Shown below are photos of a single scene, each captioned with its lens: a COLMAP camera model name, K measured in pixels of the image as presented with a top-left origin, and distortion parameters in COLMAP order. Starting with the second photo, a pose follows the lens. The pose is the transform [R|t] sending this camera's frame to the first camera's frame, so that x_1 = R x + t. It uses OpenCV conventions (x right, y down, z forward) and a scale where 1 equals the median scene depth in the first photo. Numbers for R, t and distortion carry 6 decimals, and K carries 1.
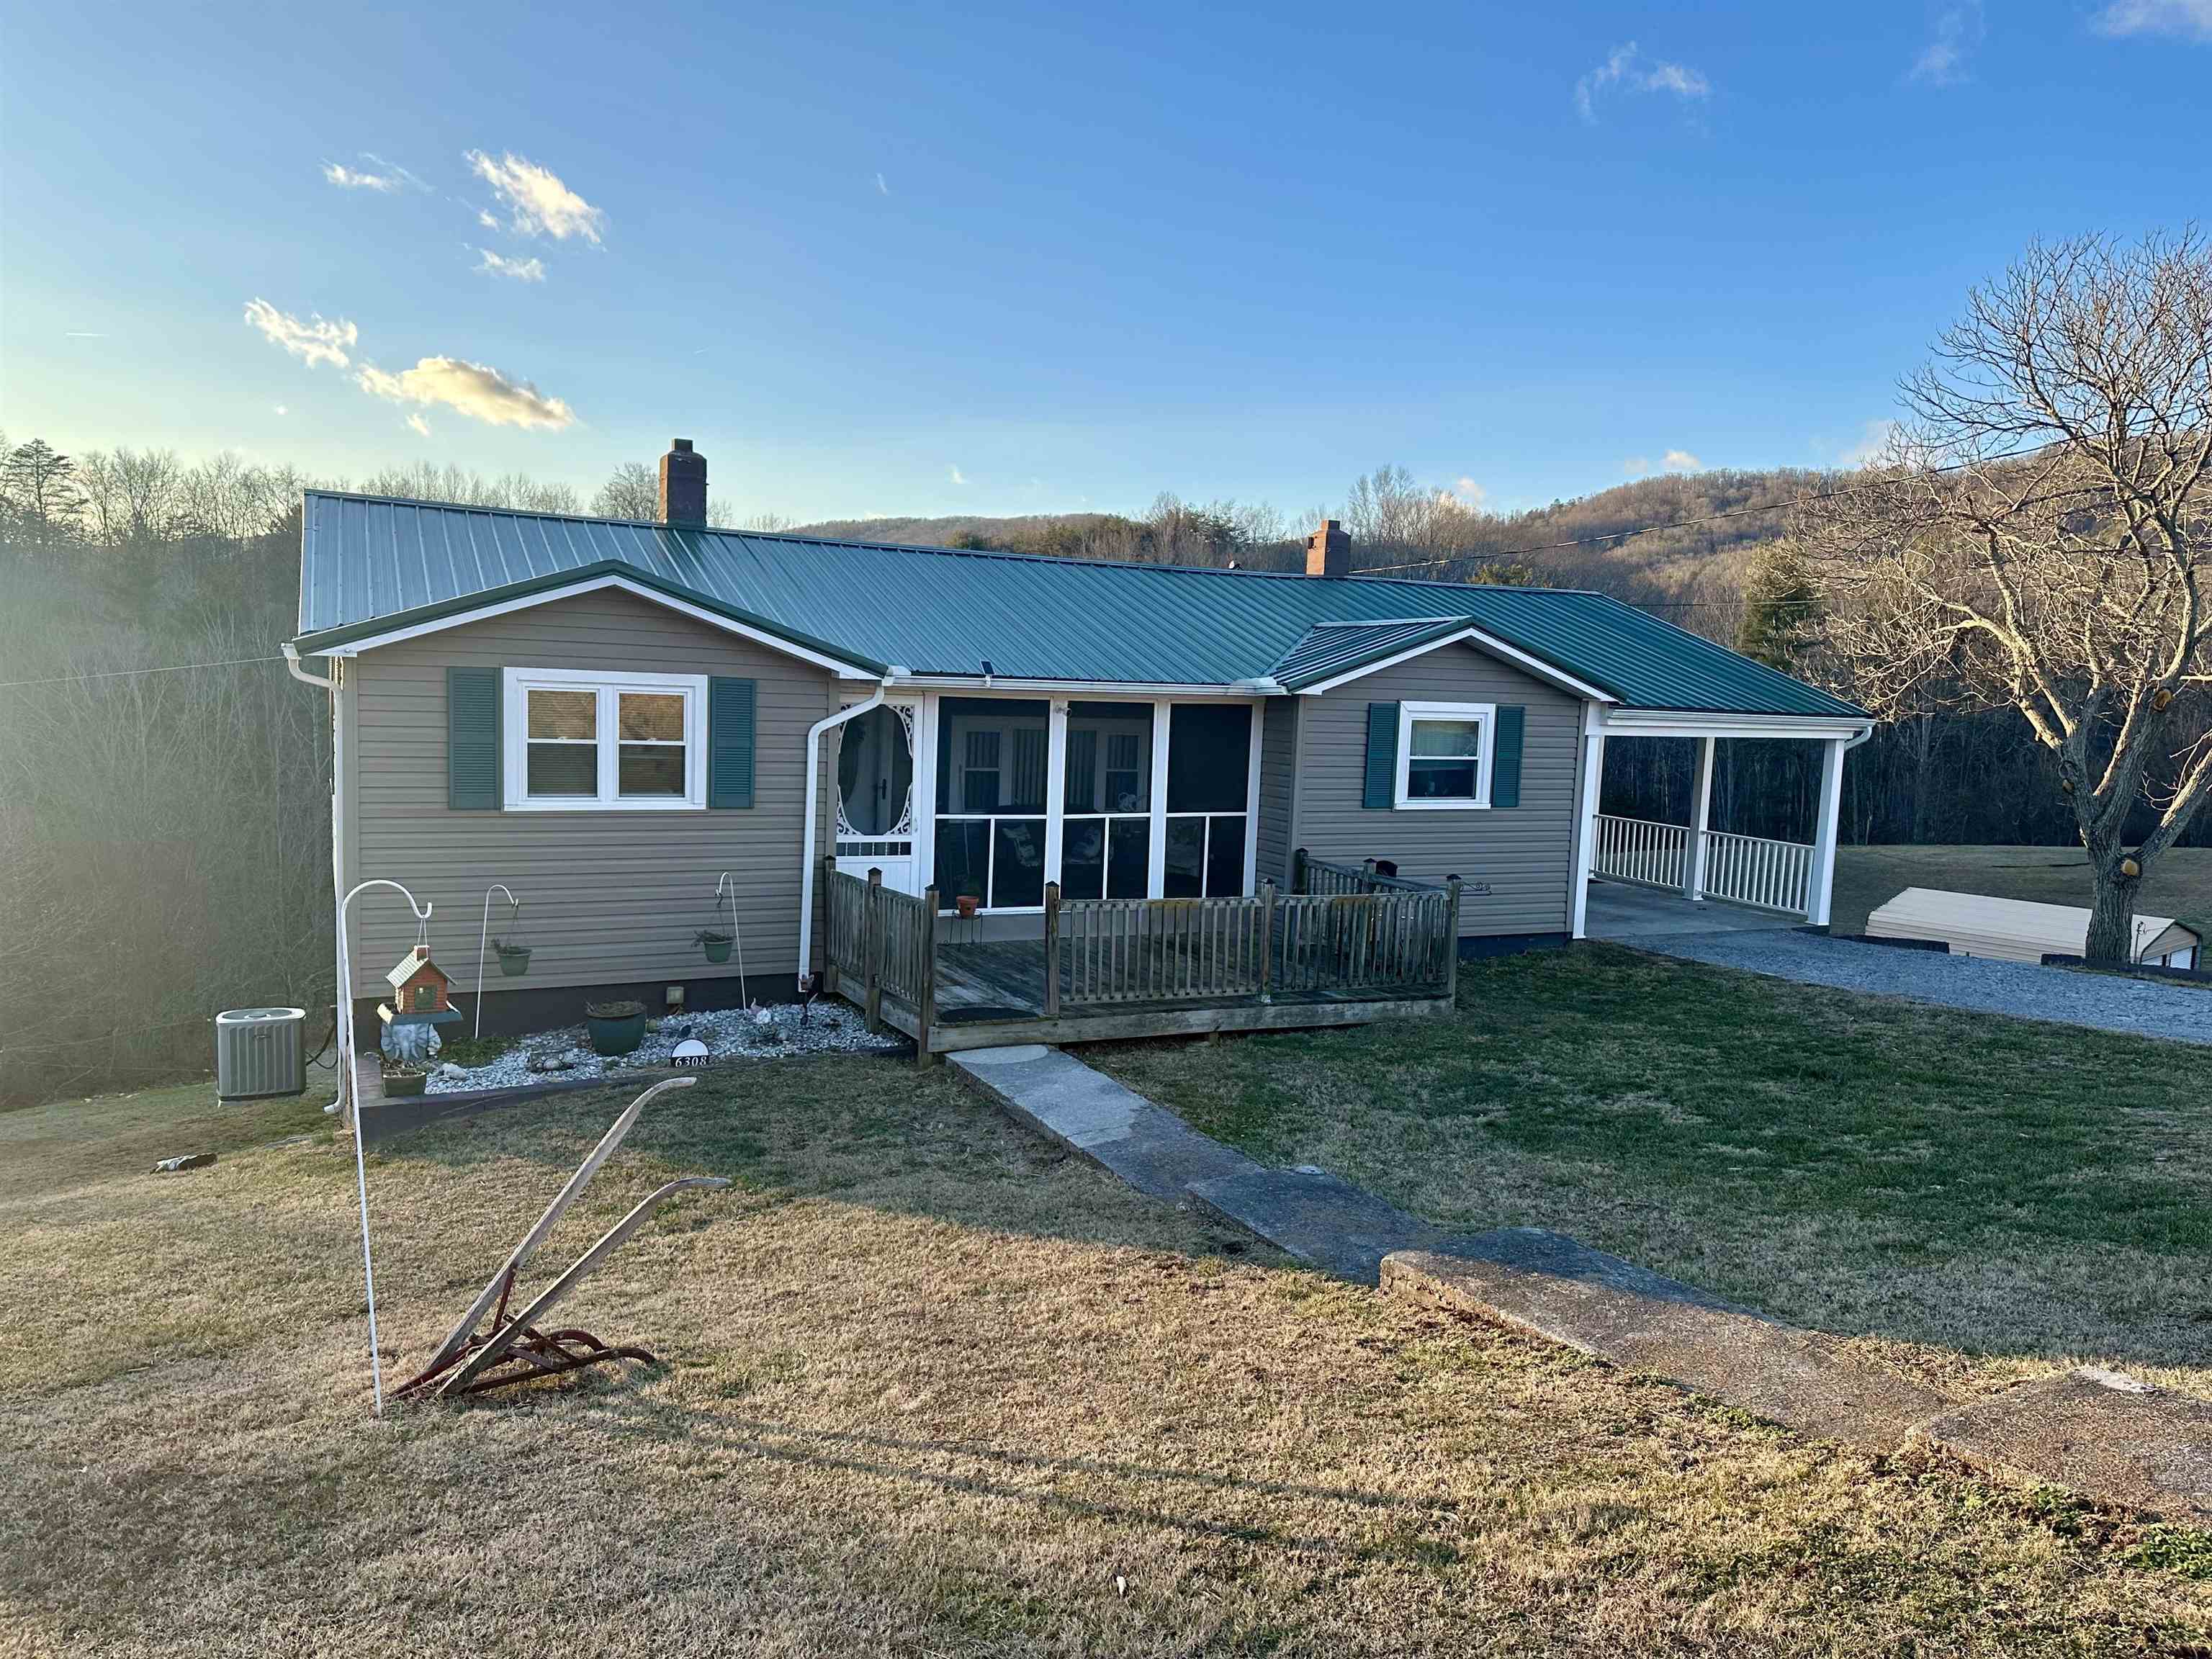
lens RADIAL K [[1553.2, 0, 1088.0], [0, 1553.2, 840.3], [0, 0, 1]] dist [0.046817, -0.013581]
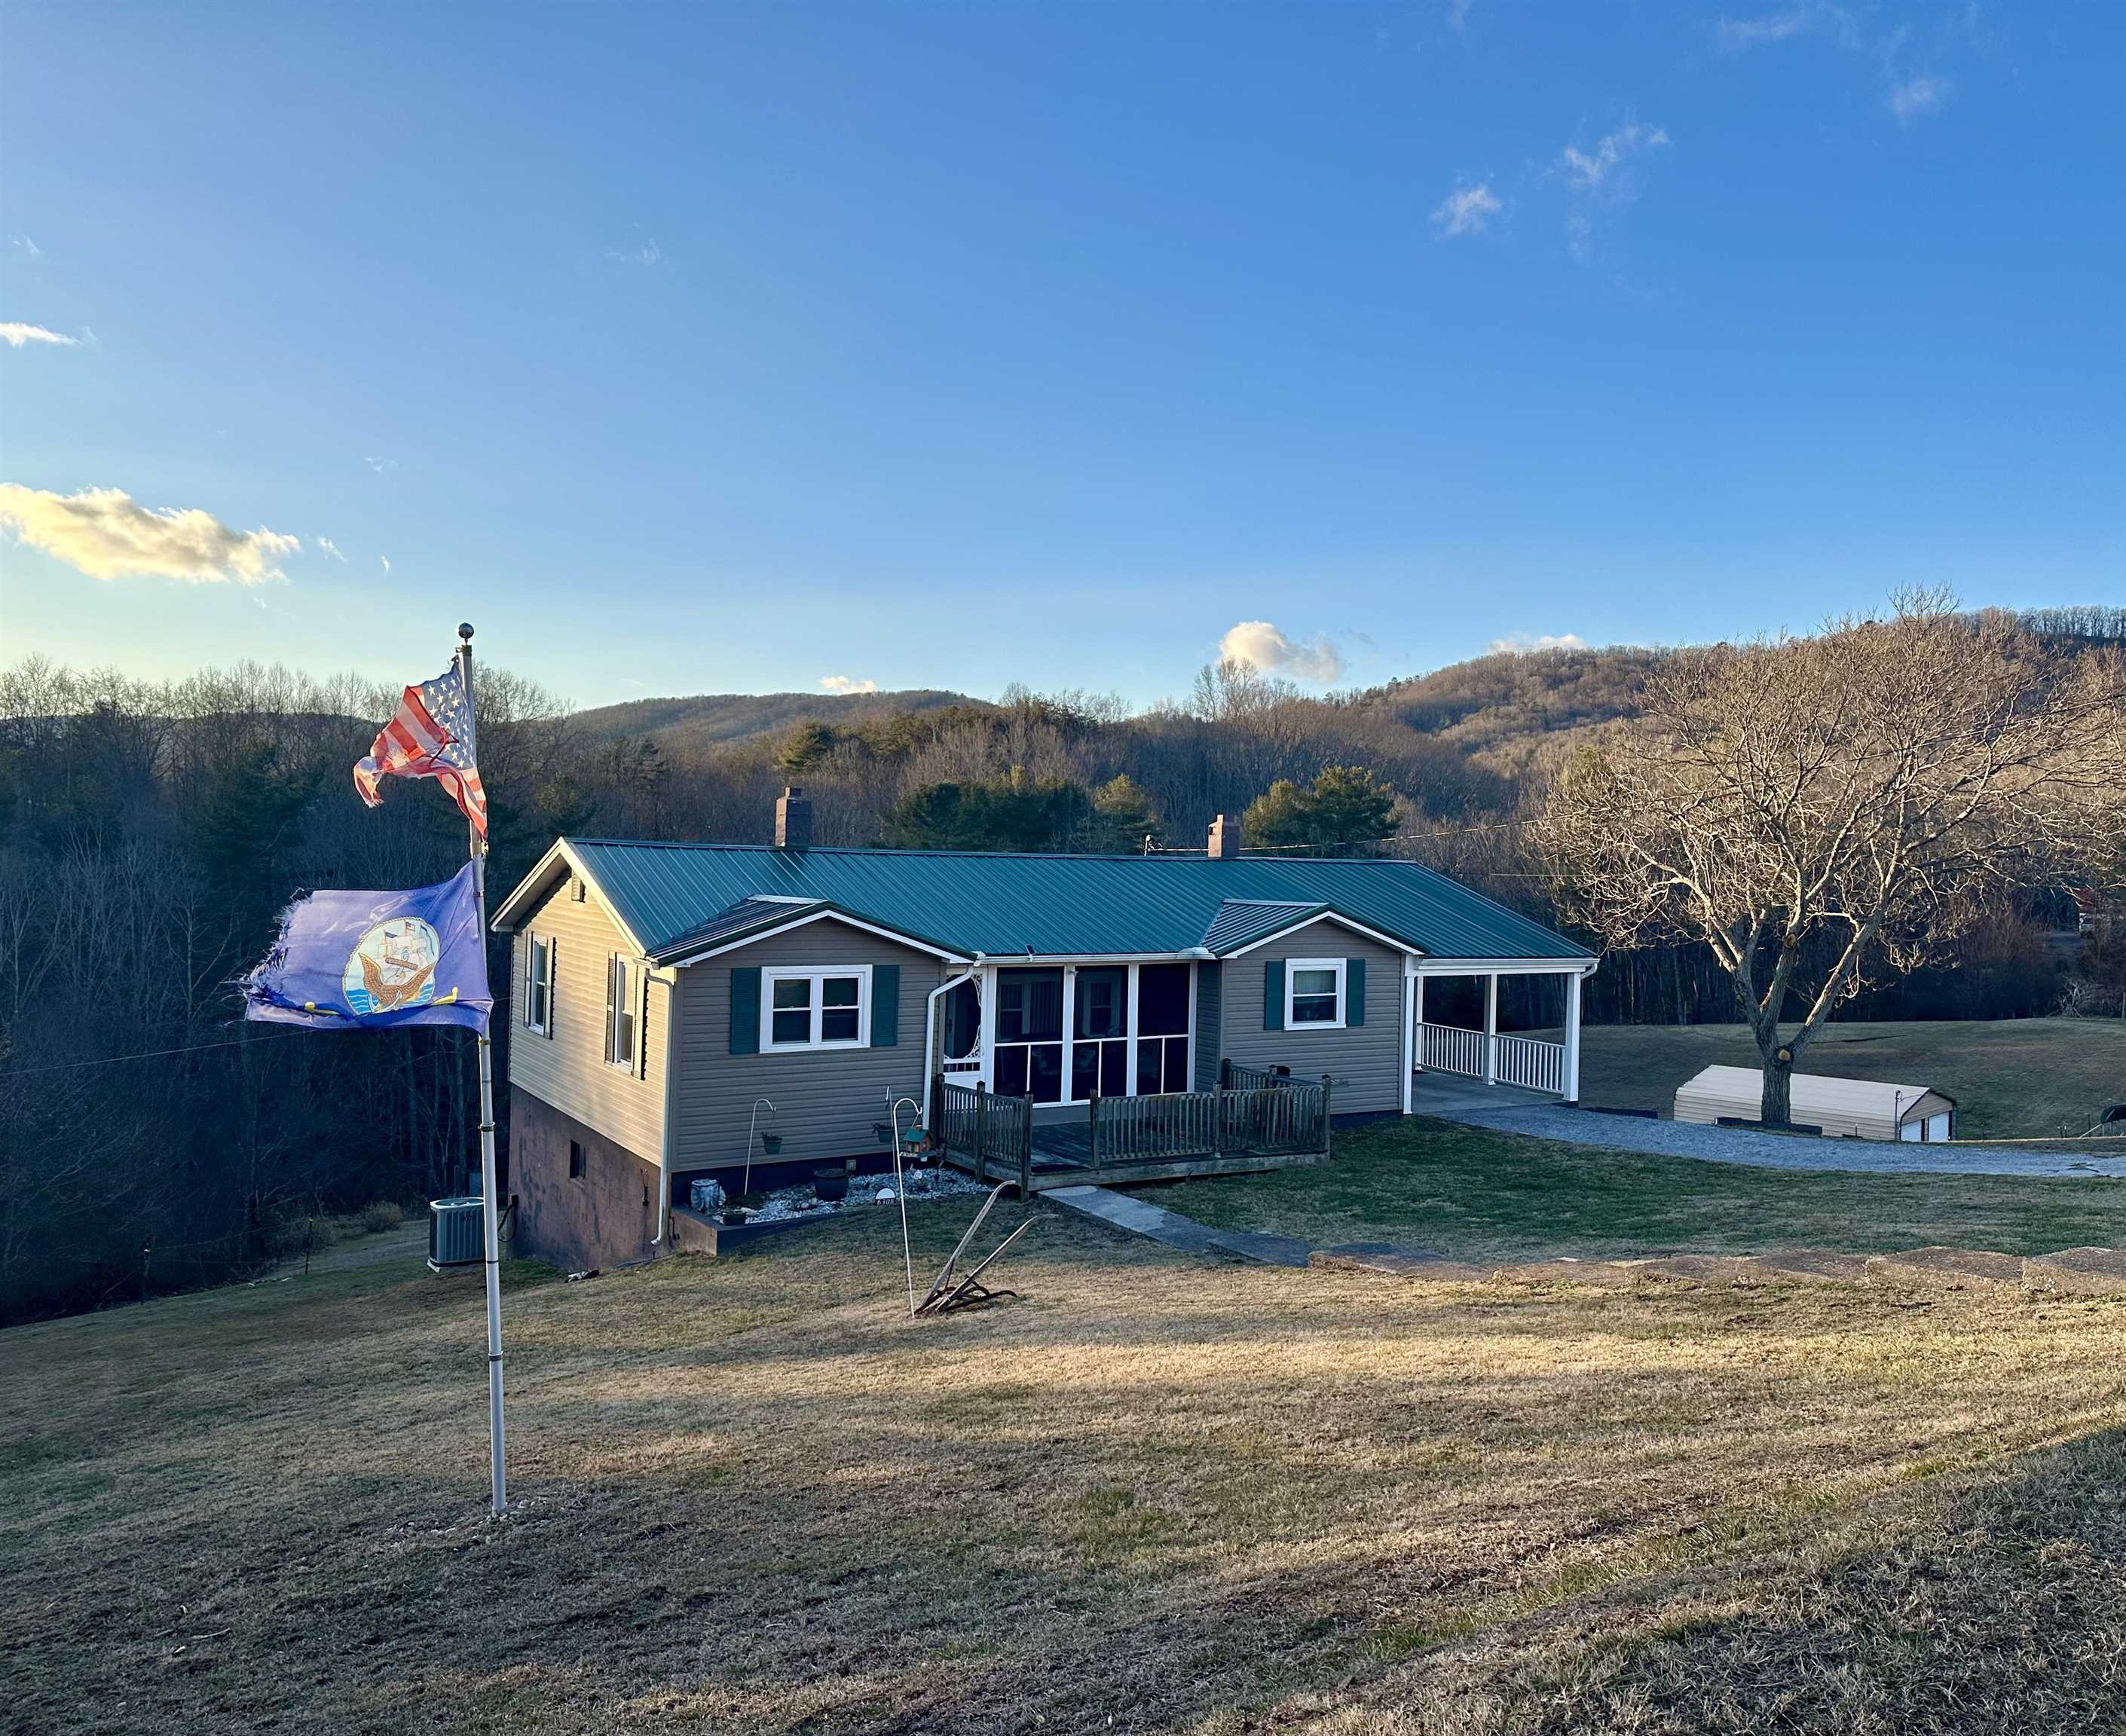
lens RADIAL K [[1865.1, 0, 1068.2], [0, 1865.1, 865.1], [0, 0, 1]] dist [0.126573, -0.035499]
pose [[0.993853, -0.014854, 0.109709, -0.217528], [0.023594, 0.996611, -0.078798, -0.043602], [-0.108167, 0.080902, 0.990835, -0.825261]]
